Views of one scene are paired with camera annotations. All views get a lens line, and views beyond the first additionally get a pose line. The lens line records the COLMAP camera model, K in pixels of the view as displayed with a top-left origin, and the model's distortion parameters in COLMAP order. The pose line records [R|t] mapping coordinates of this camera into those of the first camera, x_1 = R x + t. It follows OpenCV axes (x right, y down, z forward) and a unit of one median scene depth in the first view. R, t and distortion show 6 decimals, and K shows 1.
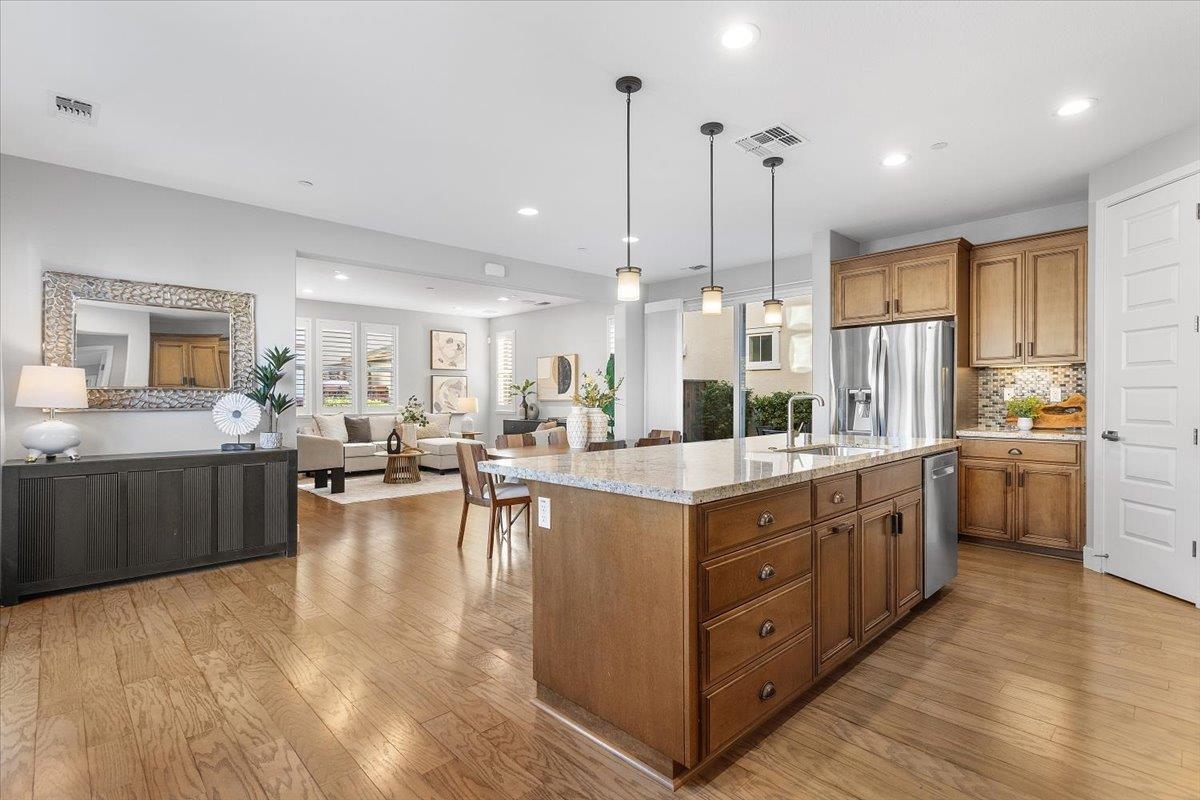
lens RADIAL K [[571.4, 0, 609.2], [0, 571.4, 400.3], [0, 0, 1]] dist [-0.000586, -0.000277]
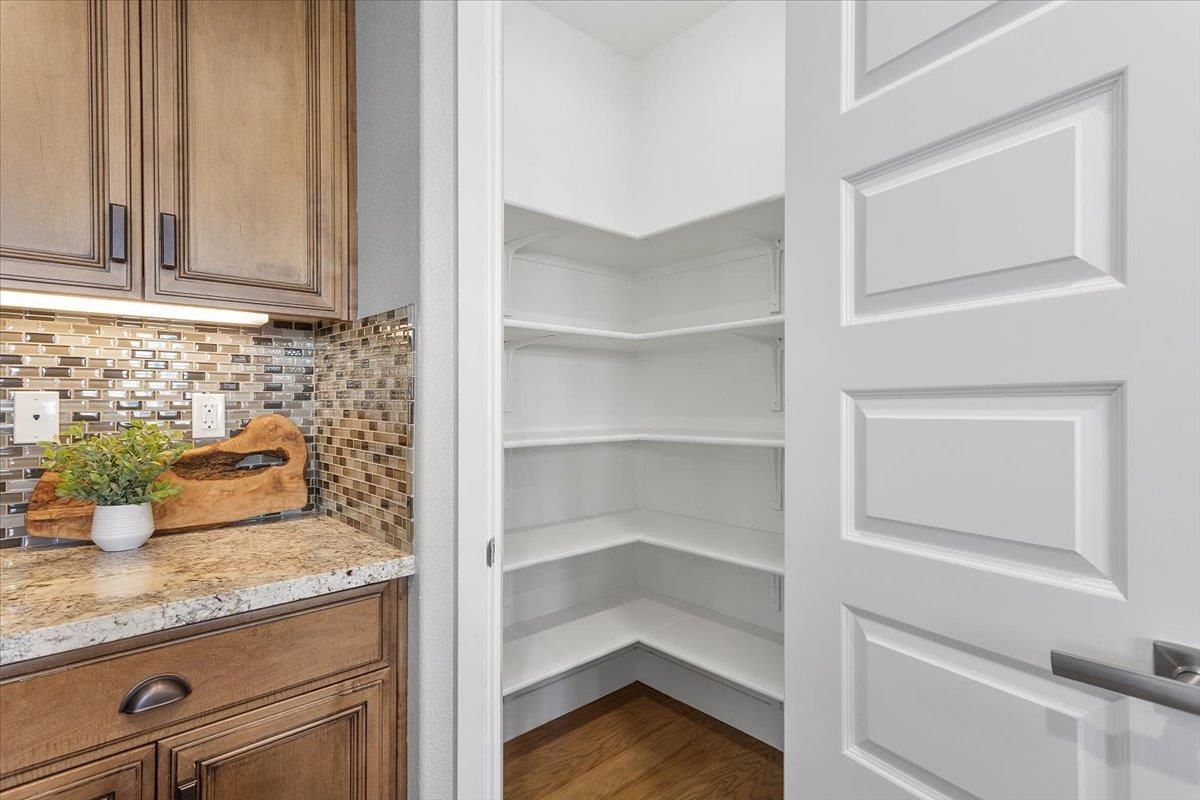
lens RADIAL K [[571.4, 0, 598.6], [0, 571.4, 407.2], [0, 0, 1]] dist [-0.000586, -0.000277]
pose [[0.038996, -0.004853, 0.999228, 0.477745], [0.010385, 0.999936, 0.004451, -0.013679], [-0.999185, 0.010203, 0.039044, 0.779419]]
